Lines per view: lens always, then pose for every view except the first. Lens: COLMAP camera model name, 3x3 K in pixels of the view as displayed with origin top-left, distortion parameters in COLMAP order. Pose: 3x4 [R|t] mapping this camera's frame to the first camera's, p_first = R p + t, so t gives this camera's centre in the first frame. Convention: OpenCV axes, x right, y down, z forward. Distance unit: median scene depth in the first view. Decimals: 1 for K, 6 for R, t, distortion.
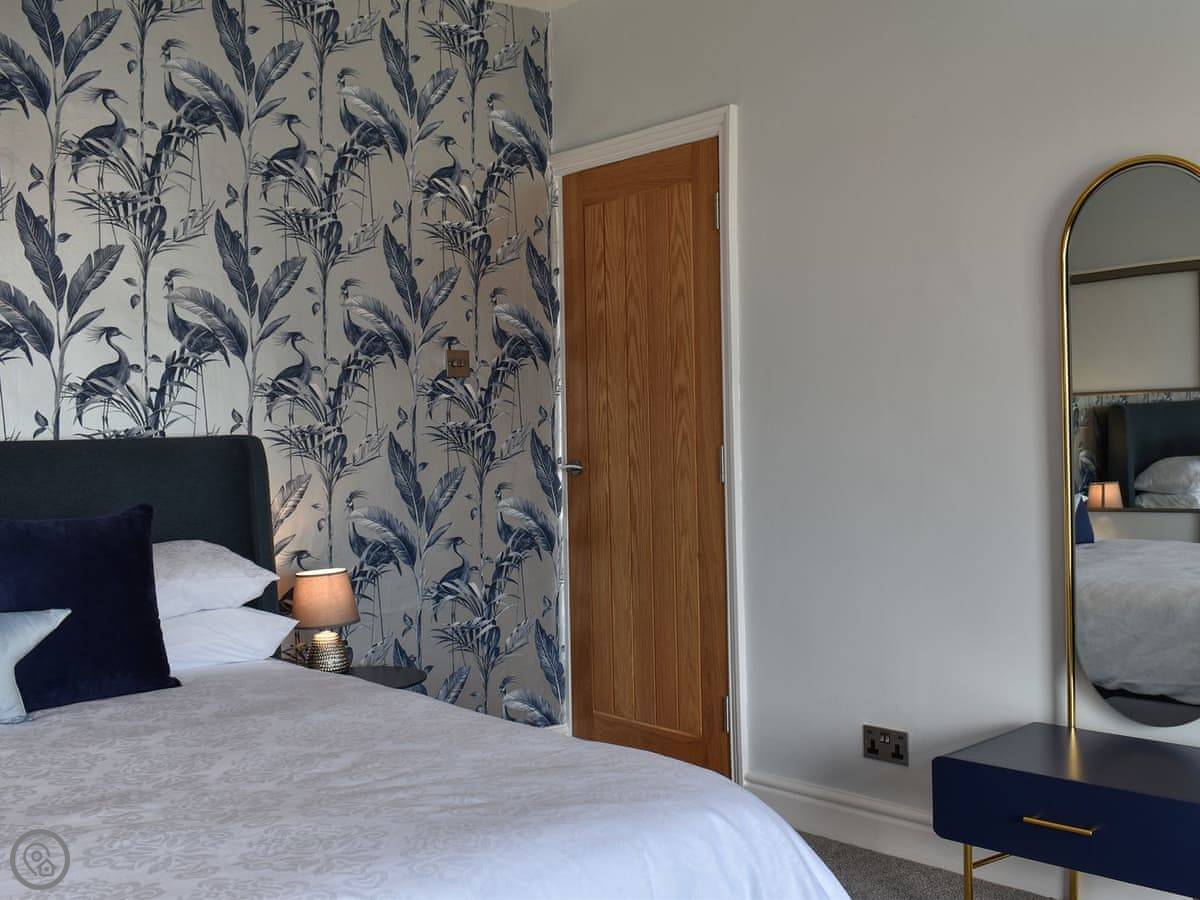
lens RADIAL K [[1353.8, 0, 600.0], [0, 1353.8, 450.0], [0, 0, 1]] dist [-0.073095, -0.016063]
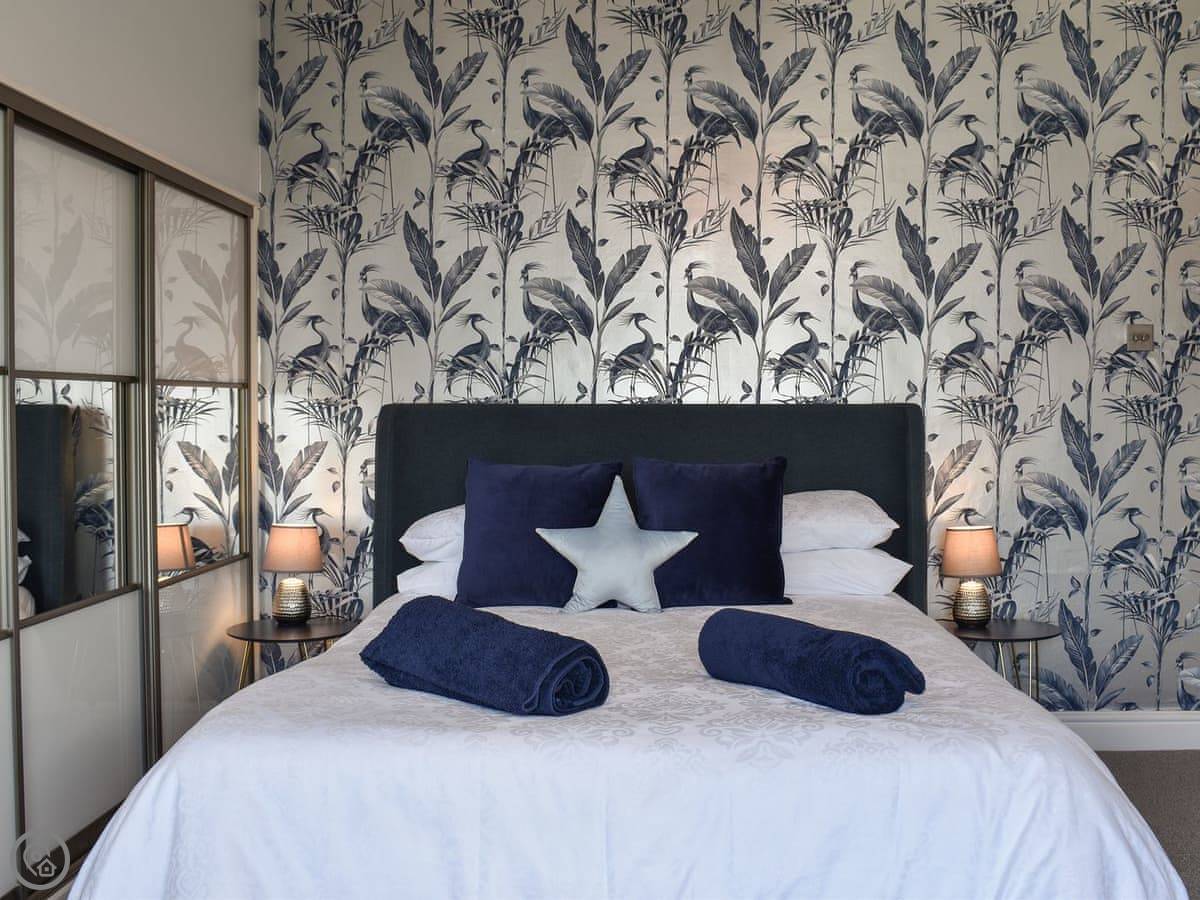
lens RADIAL K [[1089.7, 0, 600.2], [0, 1089.7, 427.0], [0, 0, 1]] dist [-0.058099, 0.010021]
pose [[0.727915, 0.035626, -0.684741, 0.266202], [-0.025921, 0.999365, 0.024440, -0.010254], [0.685177, -0.000041, 0.728377, 0.230905]]
